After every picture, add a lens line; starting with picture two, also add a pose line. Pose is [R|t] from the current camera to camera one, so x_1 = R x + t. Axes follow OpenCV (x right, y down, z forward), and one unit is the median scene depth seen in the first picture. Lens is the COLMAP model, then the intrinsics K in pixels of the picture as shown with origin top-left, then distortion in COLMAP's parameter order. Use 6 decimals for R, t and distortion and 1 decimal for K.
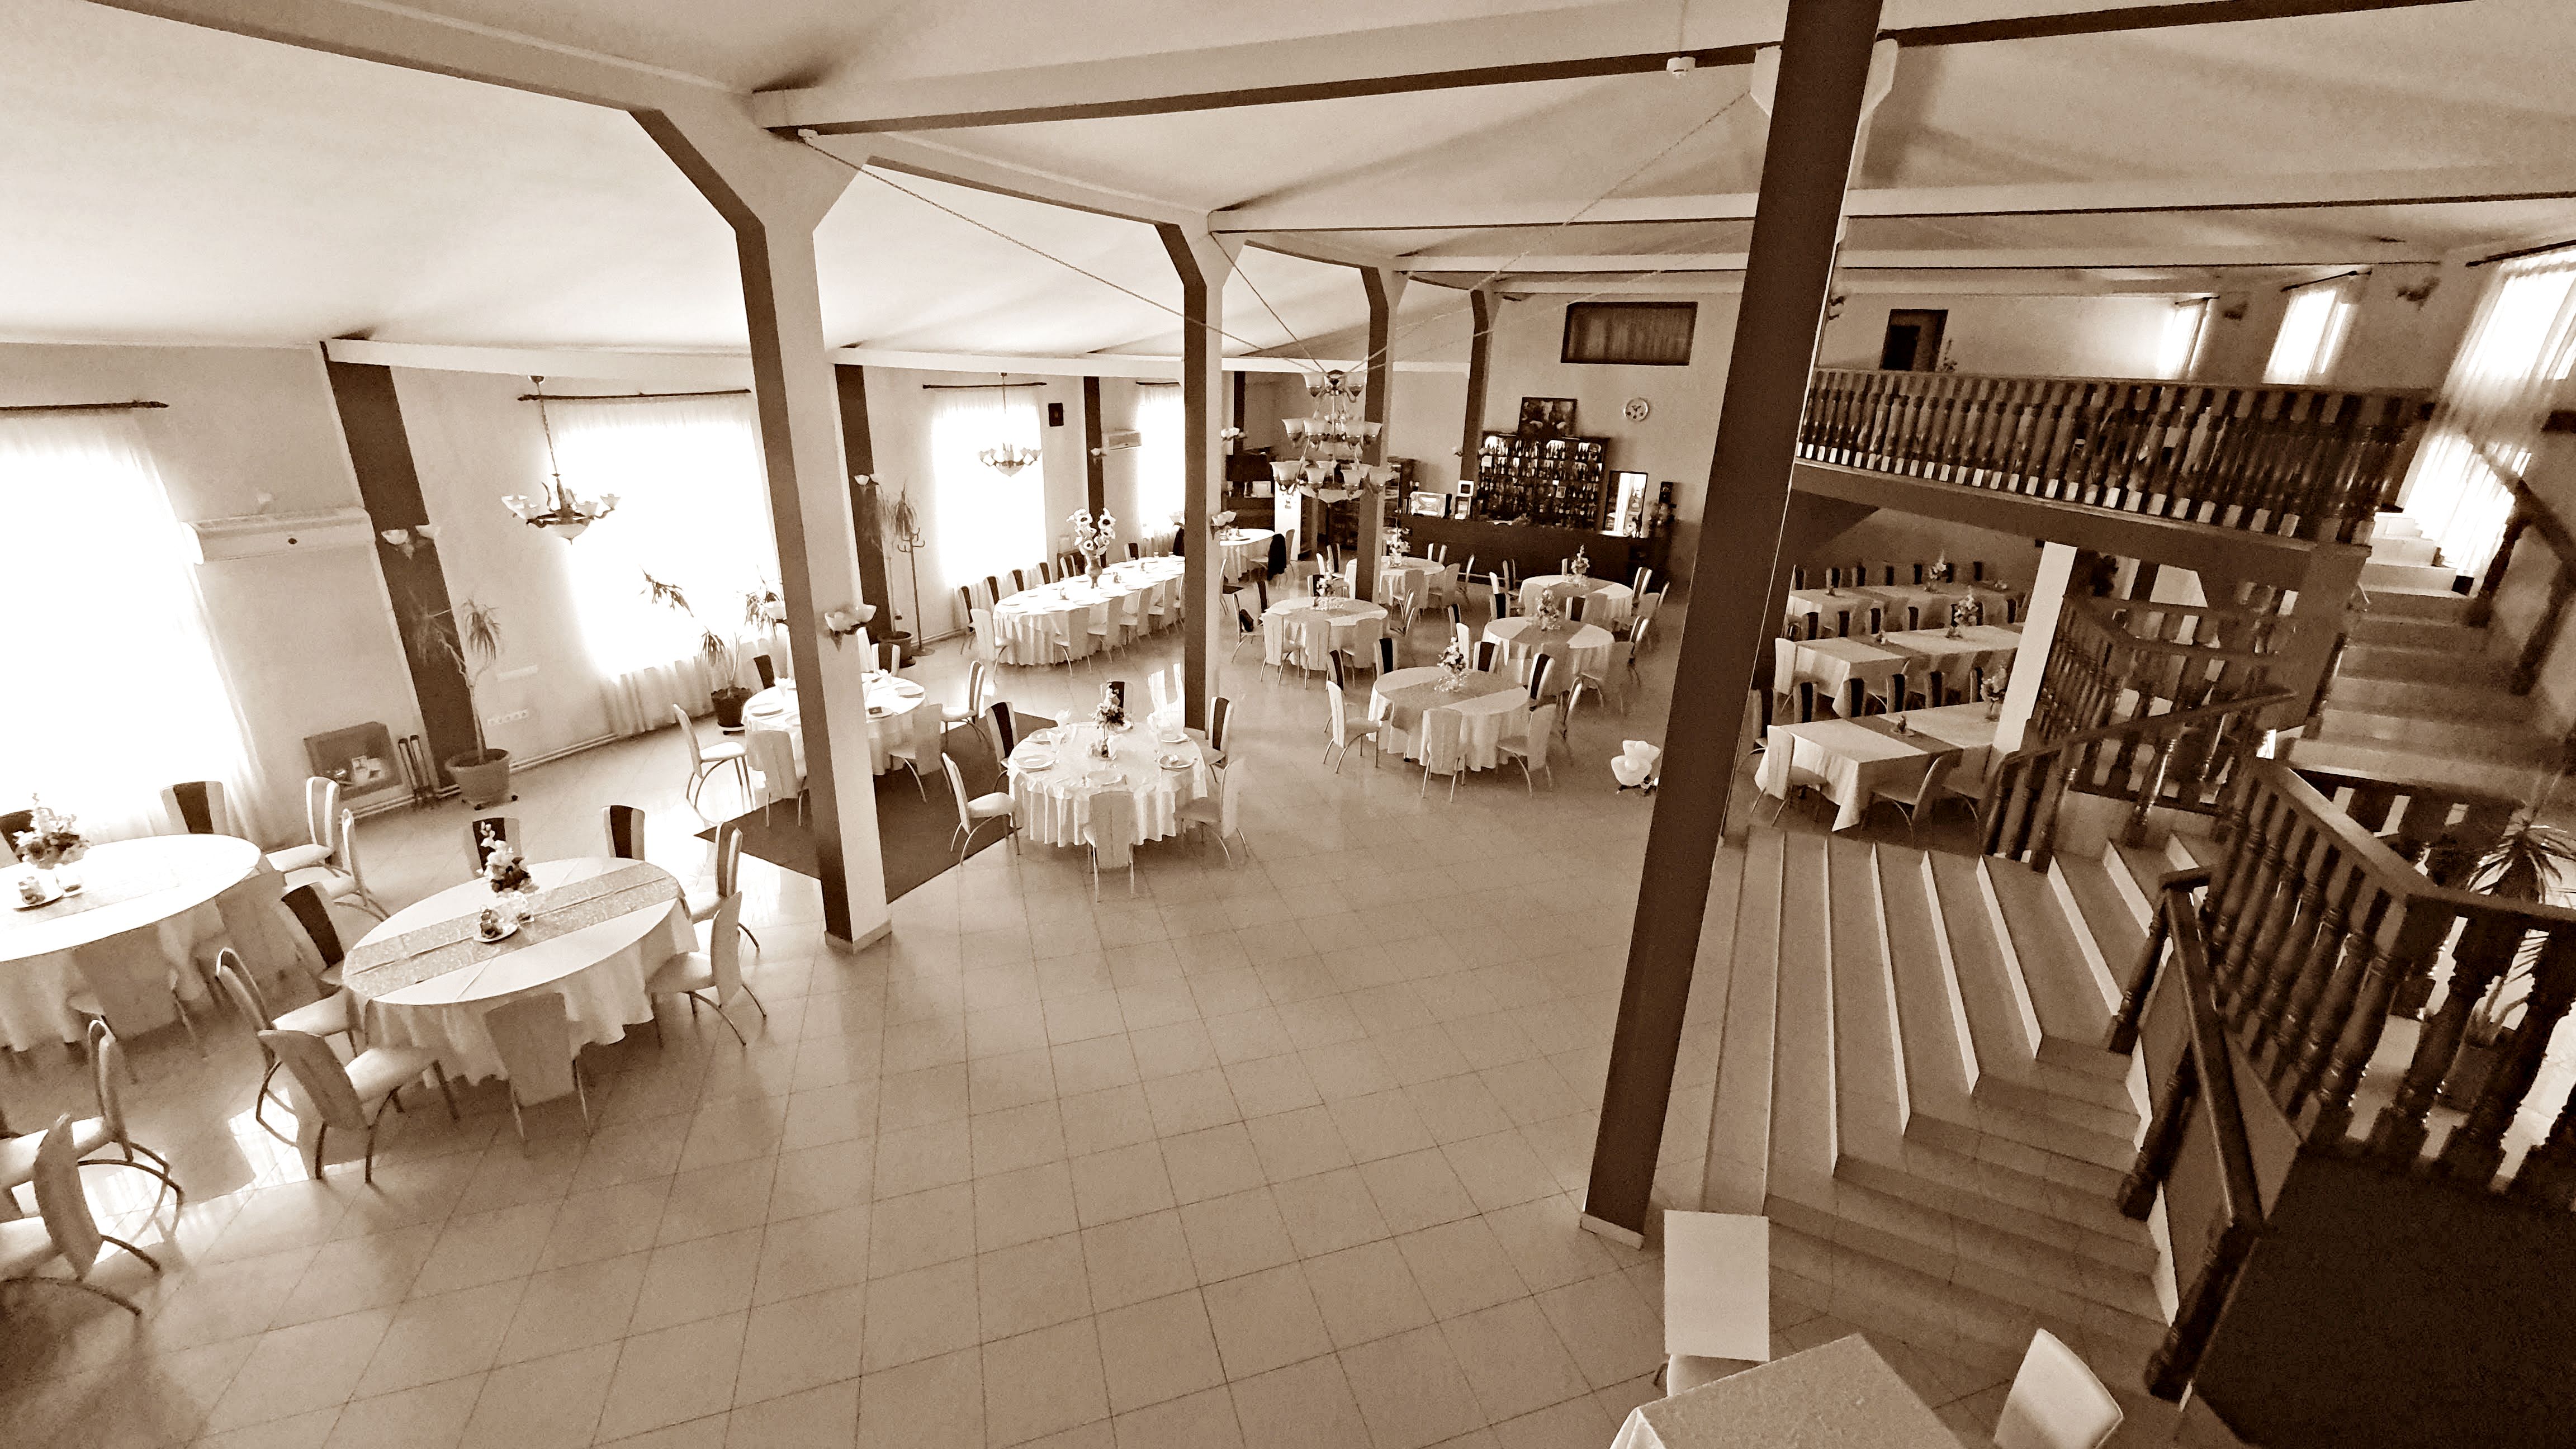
lens RADIAL K [[1033.9, 0, 1275.4], [0, 1033.9, 714.7], [0, 0, 1]] dist [0.002364, -0.002252]
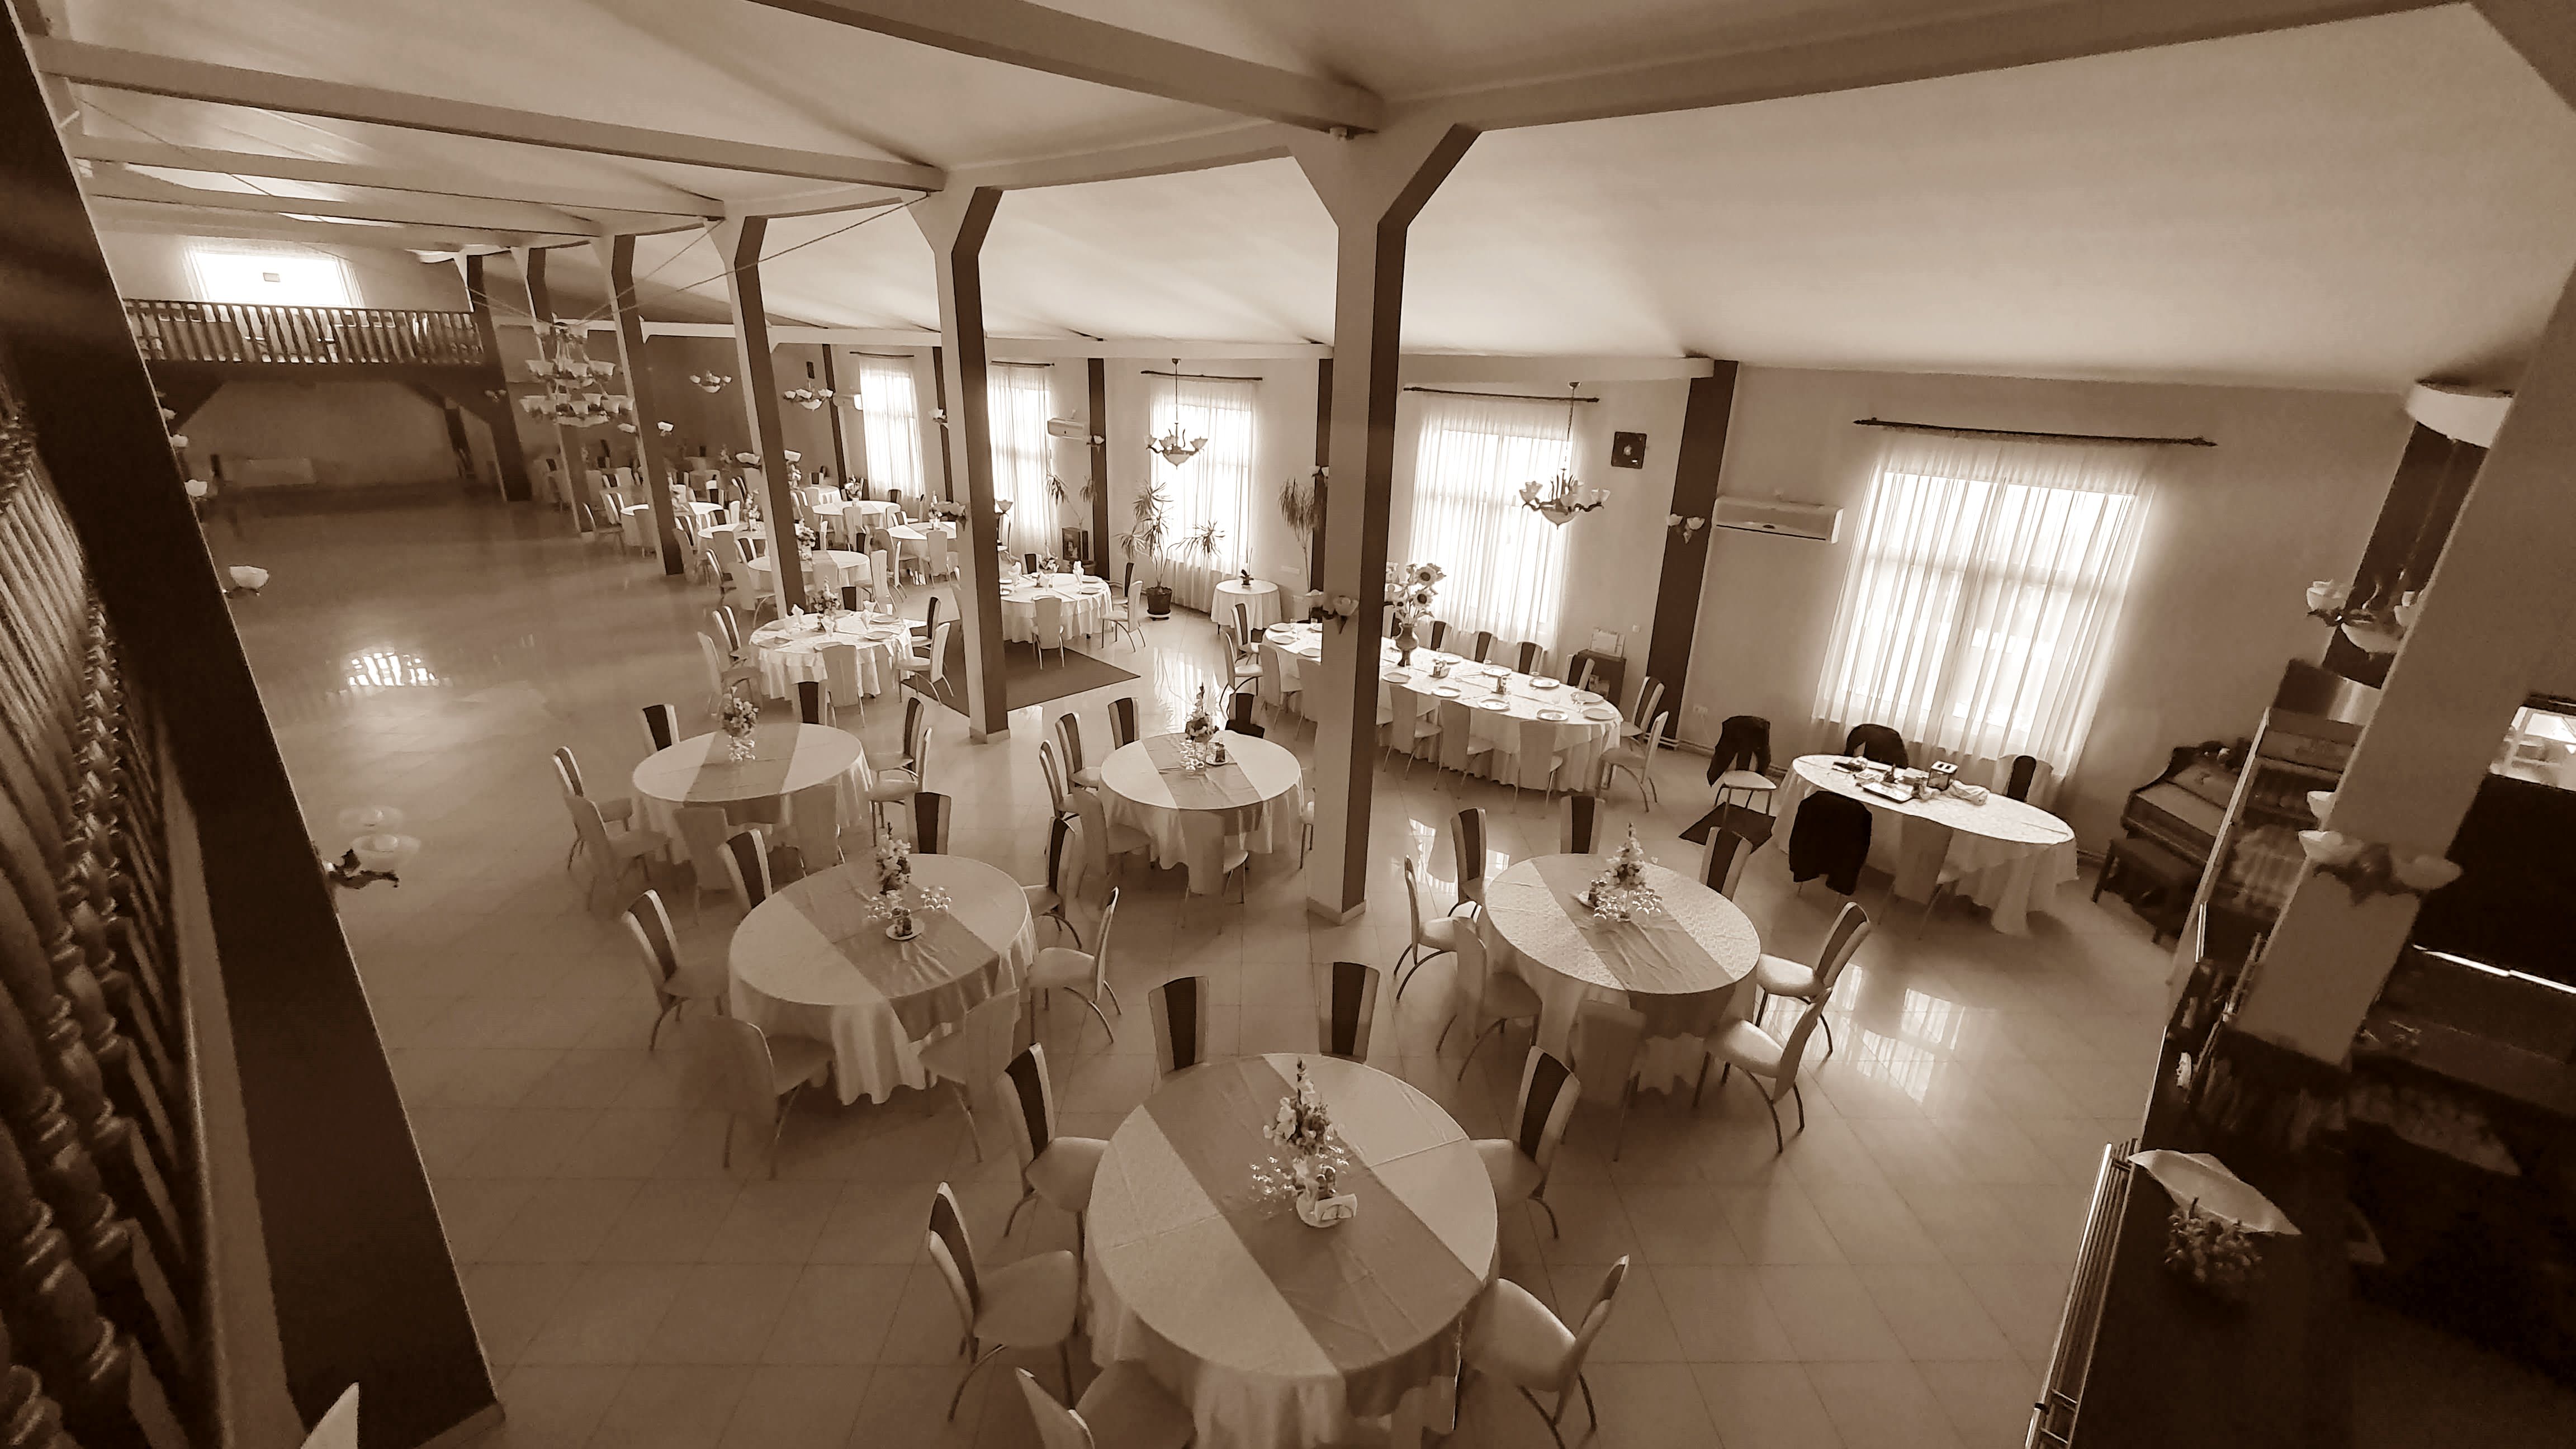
lens RADIAL K [[1033.9, 0, 1272.8], [0, 1033.9, 743.6], [0, 0, 1]] dist [0.002364, -0.002252]
pose [[-0.296977, 0.318474, -0.900211, 0.821861], [-0.350010, 0.840822, 0.412931, -0.528749], [0.888424, 0.437713, -0.138236, 1.578184]]
